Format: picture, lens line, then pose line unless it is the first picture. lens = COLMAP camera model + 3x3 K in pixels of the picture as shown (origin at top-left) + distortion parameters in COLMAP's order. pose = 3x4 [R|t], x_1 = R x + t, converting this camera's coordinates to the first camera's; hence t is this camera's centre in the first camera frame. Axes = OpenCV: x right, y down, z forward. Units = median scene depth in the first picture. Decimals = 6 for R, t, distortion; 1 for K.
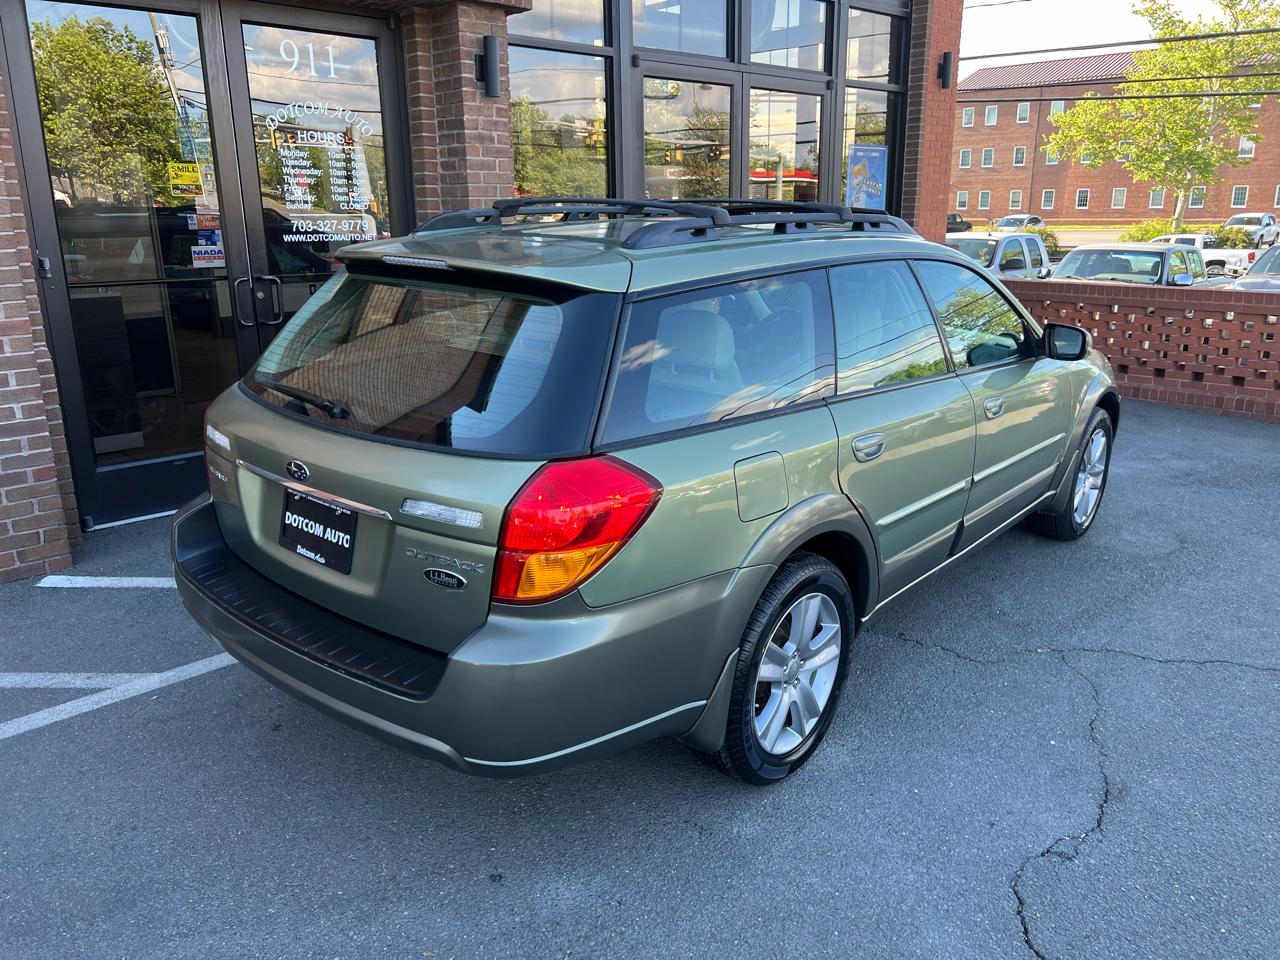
lens RADIAL K [[961.5, 0, 652.9], [0, 961.5, 469.3], [0, 0, 1]] dist [0.045326, -0.048434]
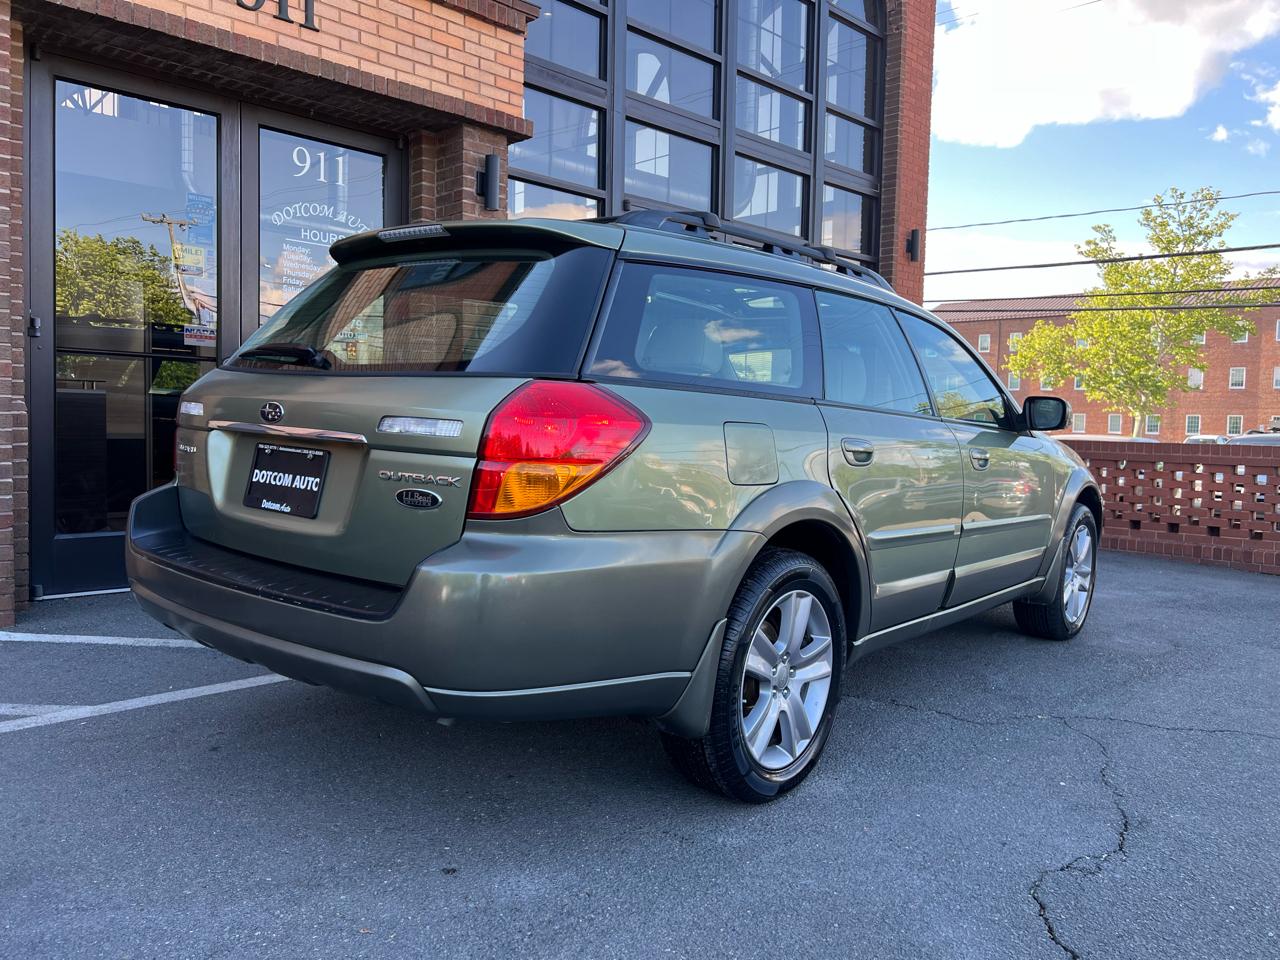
lens RADIAL K [[961.5, 0, 652.5], [0, 961.5, 472.0], [0, 0, 1]] dist [0.045326, -0.048434]
pose [[0.999346, 0.029628, 0.020715, -0.003097], [-0.024548, 0.976791, -0.212785, 0.123548], [-0.026538, 0.212137, 0.976879, 0.028976]]
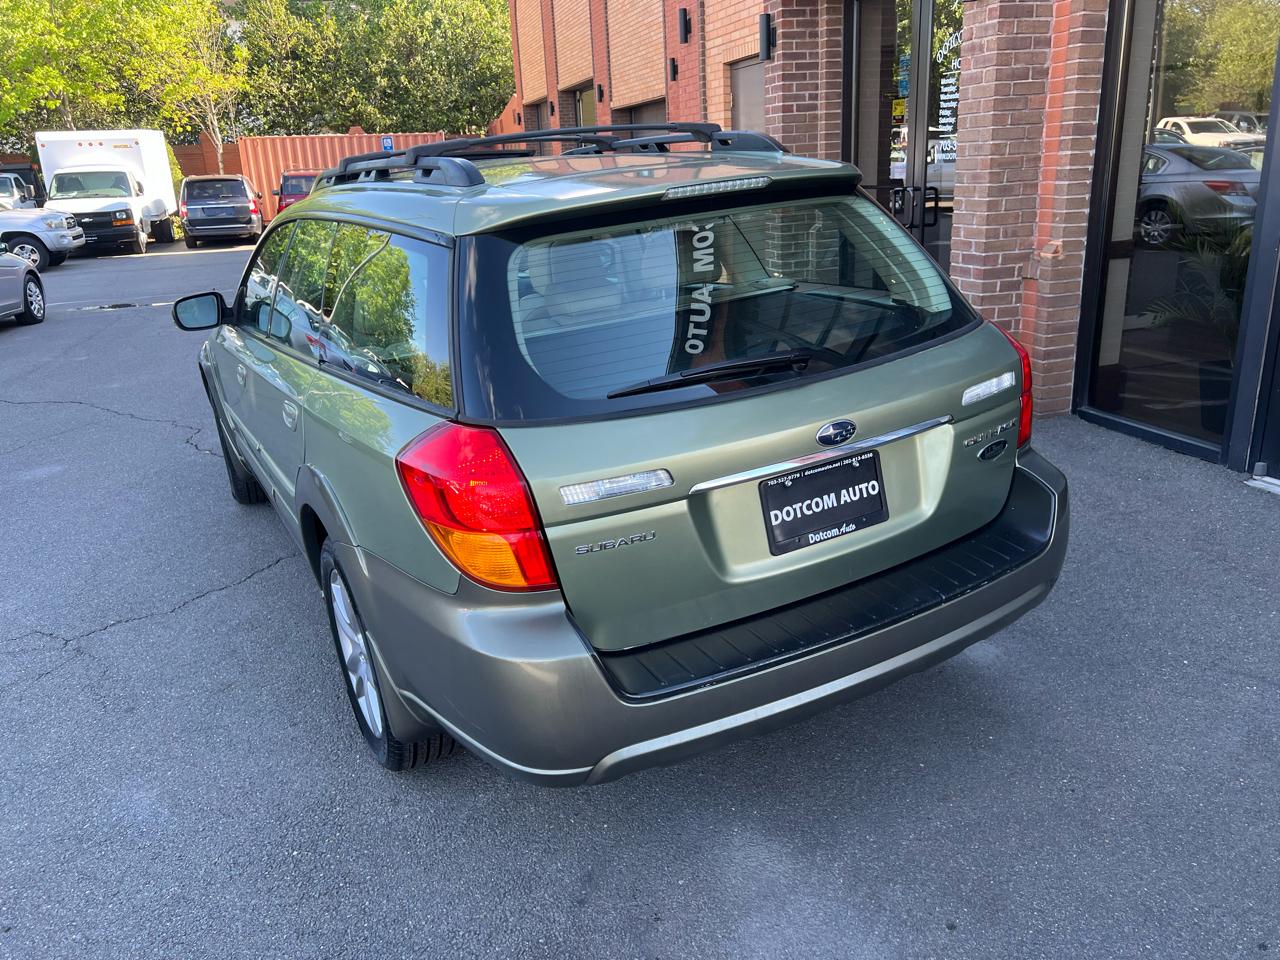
lens RADIAL K [[961.5, 0, 641.1], [0, 961.5, 478.5], [0, 0, 1]] dist [0.045326, -0.048434]
pose [[-0.450611, 0.308064, -0.837882, 0.944661], [-0.181368, 0.887406, 0.423812, -0.343018], [0.874102, 0.342940, -0.344002, 1.292433]]
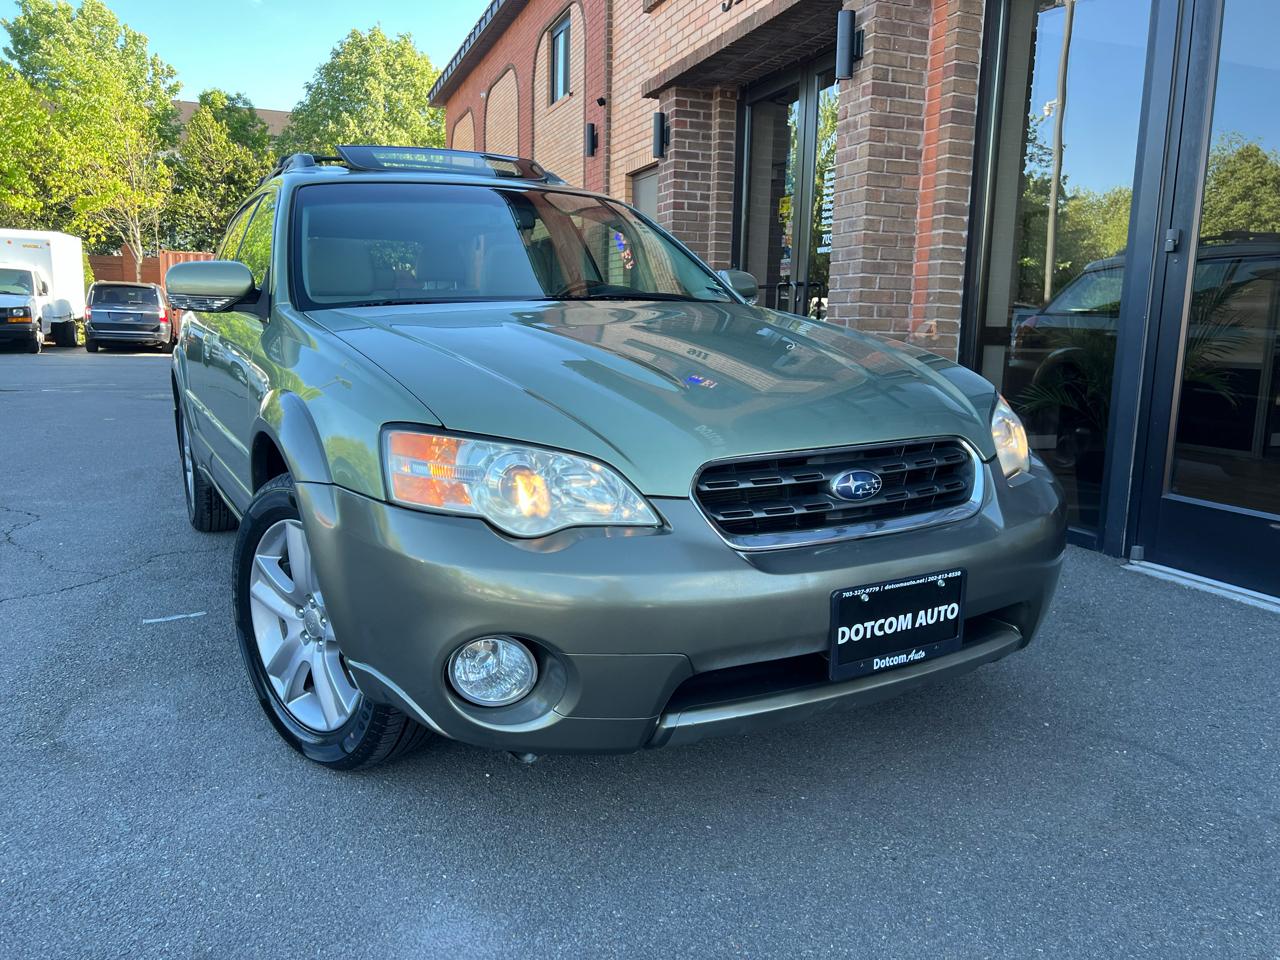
lens RADIAL K [[961.5, 0, 649.2], [0, 961.5, 480.6], [0, 0, 1]] dist [0.045326, -0.048434]
pose [[-0.388142, 0.147281, -0.909755, 0.838881], [-0.259875, 0.929598, 0.261368, -0.243831], [0.884201, 0.337871, -0.322541, 1.355663]]
